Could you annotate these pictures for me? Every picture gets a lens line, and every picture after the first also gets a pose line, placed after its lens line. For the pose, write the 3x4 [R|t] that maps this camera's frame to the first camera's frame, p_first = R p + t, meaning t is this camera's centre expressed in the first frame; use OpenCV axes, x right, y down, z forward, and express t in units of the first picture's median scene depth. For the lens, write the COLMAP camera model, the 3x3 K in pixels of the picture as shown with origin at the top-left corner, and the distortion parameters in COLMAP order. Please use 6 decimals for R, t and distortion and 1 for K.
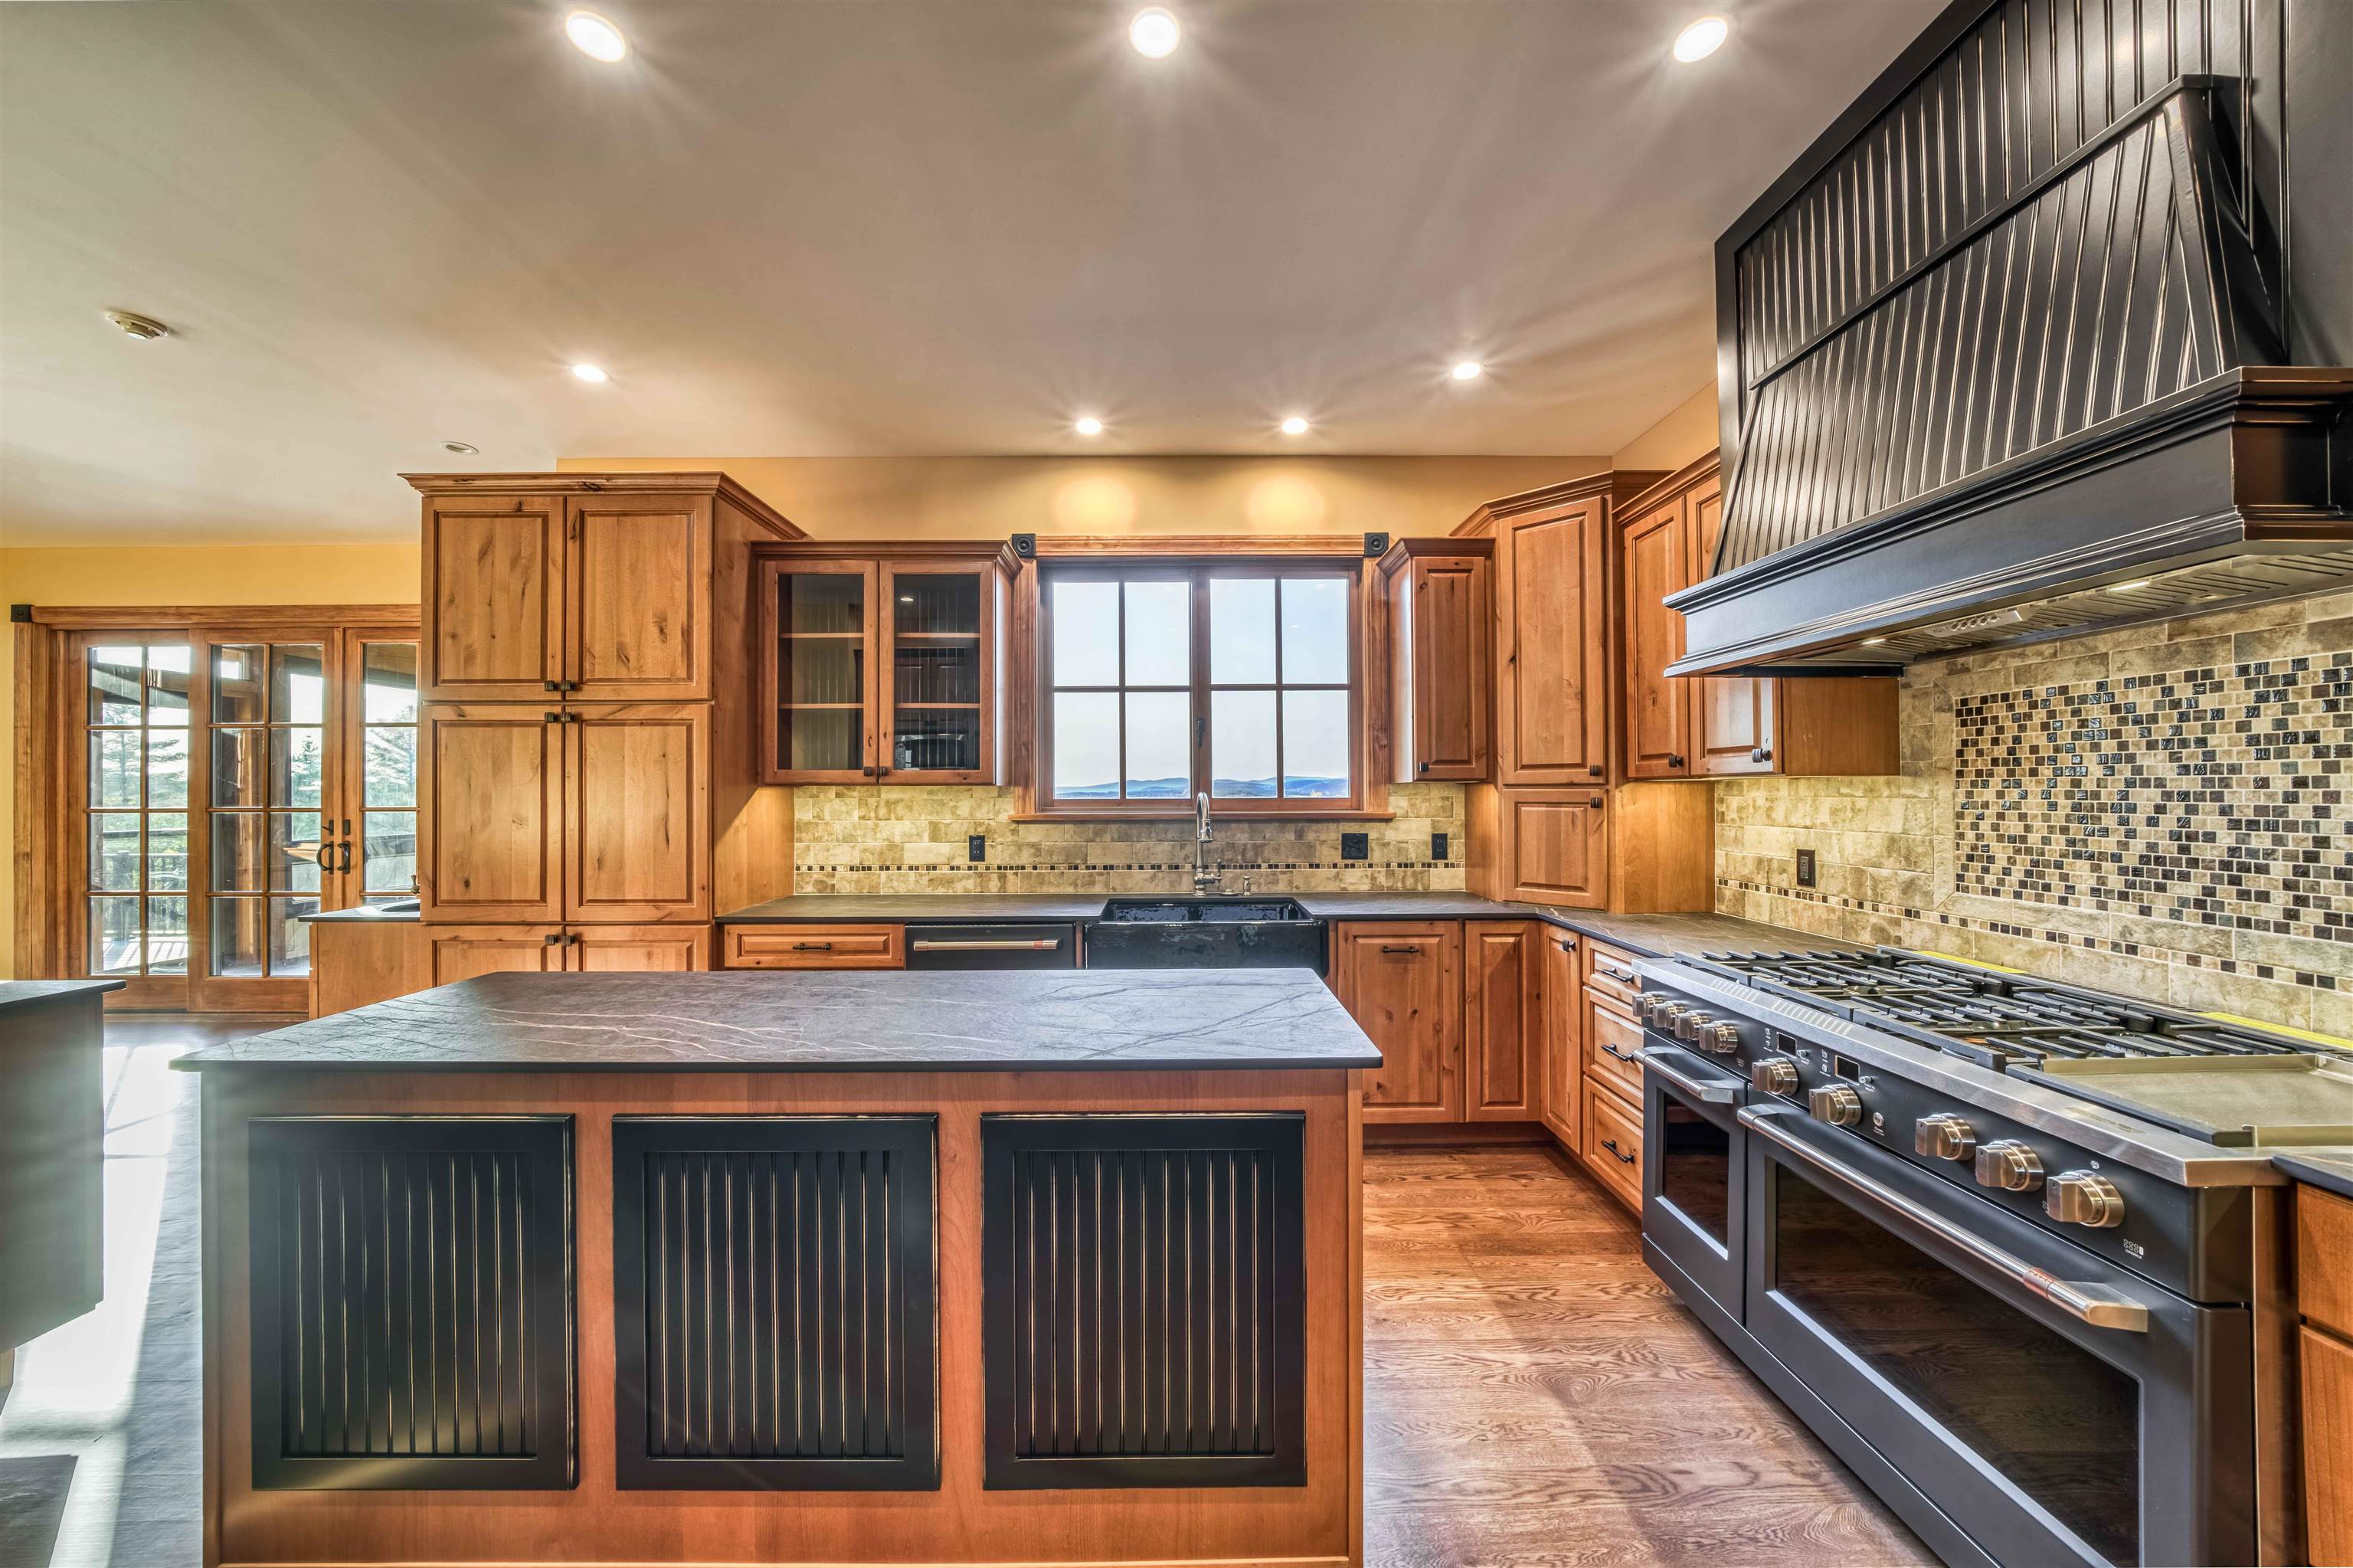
lens RADIAL K [[807.8, 0, 1182.5], [0, 807.8, 793.9], [0, 0, 1]] dist [-0.017538, 0.001608]
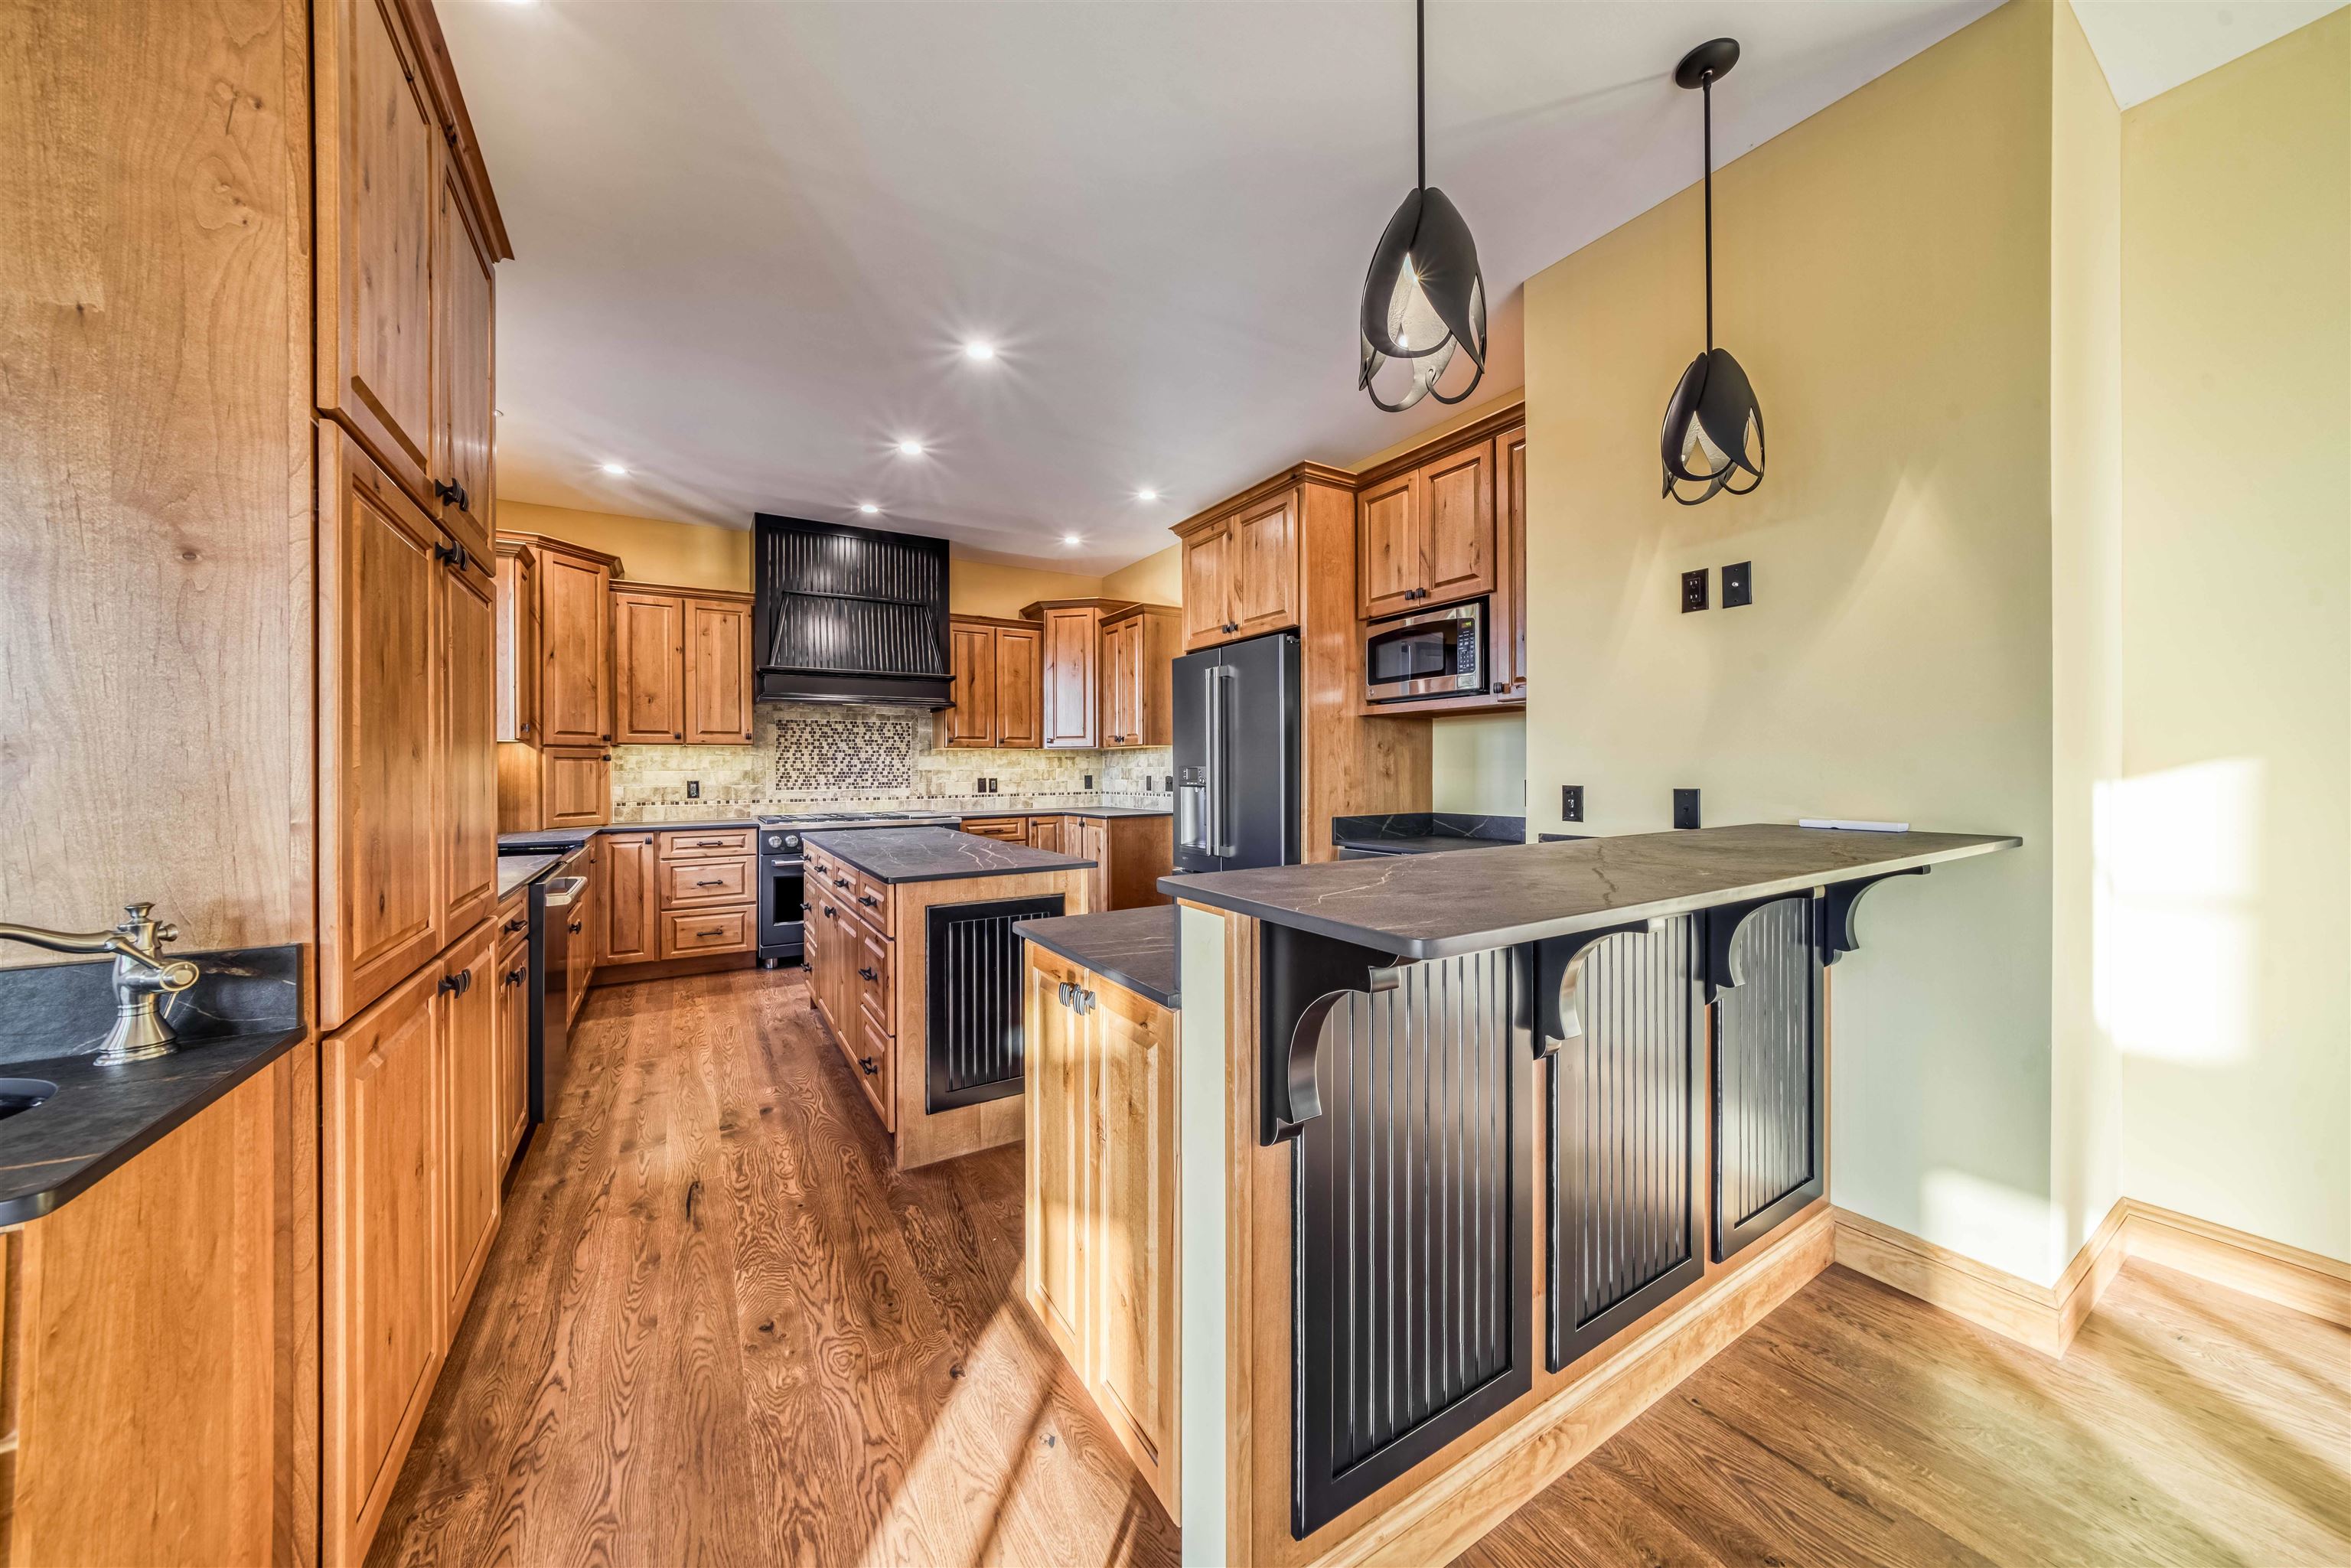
lens RADIAL K [[807.1, 0, 1182.2], [0, 807.1, 765.9], [0, 0, 1]] dist [-0.017538, 0.001608]
pose [[-0.499040, 0.012275, 0.866492, -1.393901], [0.011244, 0.999907, -0.007689, 0.050439], [-0.866506, 0.005906, -0.499131, 0.774276]]
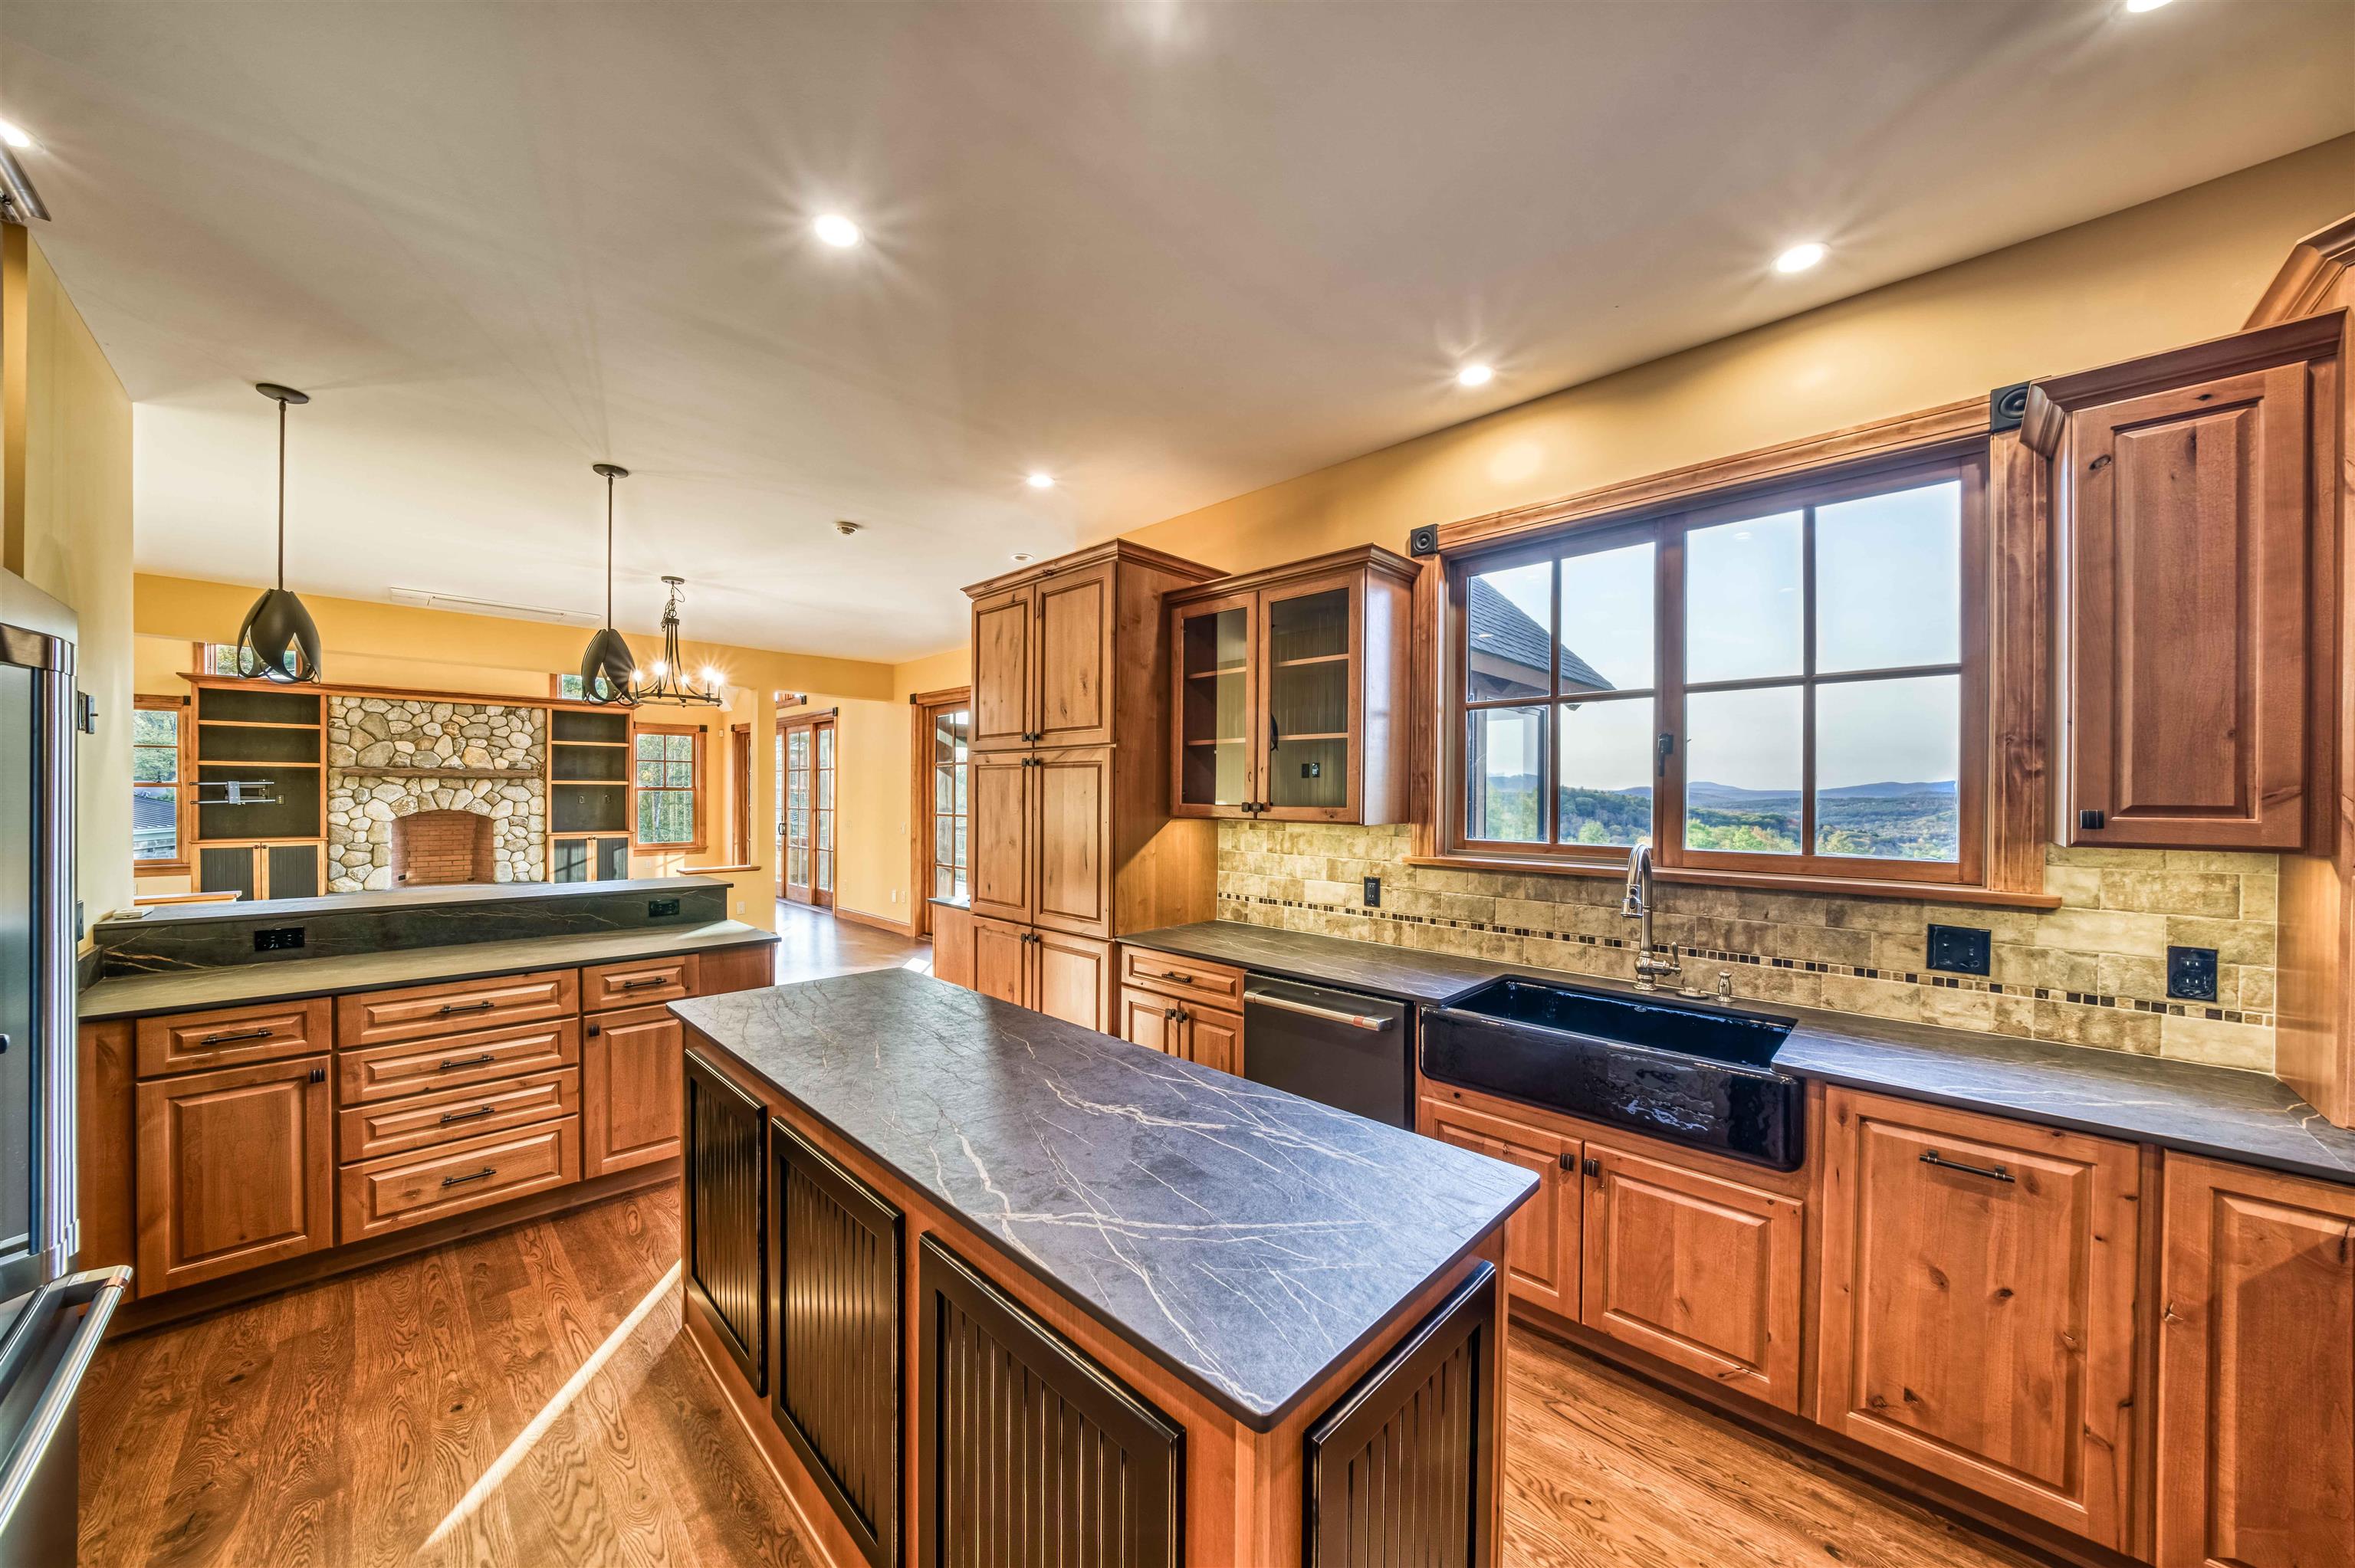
lens RADIAL K [[808.4, 0, 1175.1], [0, 808.4, 804.1], [0, 0, 1]] dist [-0.017538, 0.001608]
pose [[0.701395, 0.017919, -0.712548, 0.262878], [-0.011314, 0.999838, 0.014007, -0.045998], [0.712683, -0.001763, 0.701484, 0.250861]]
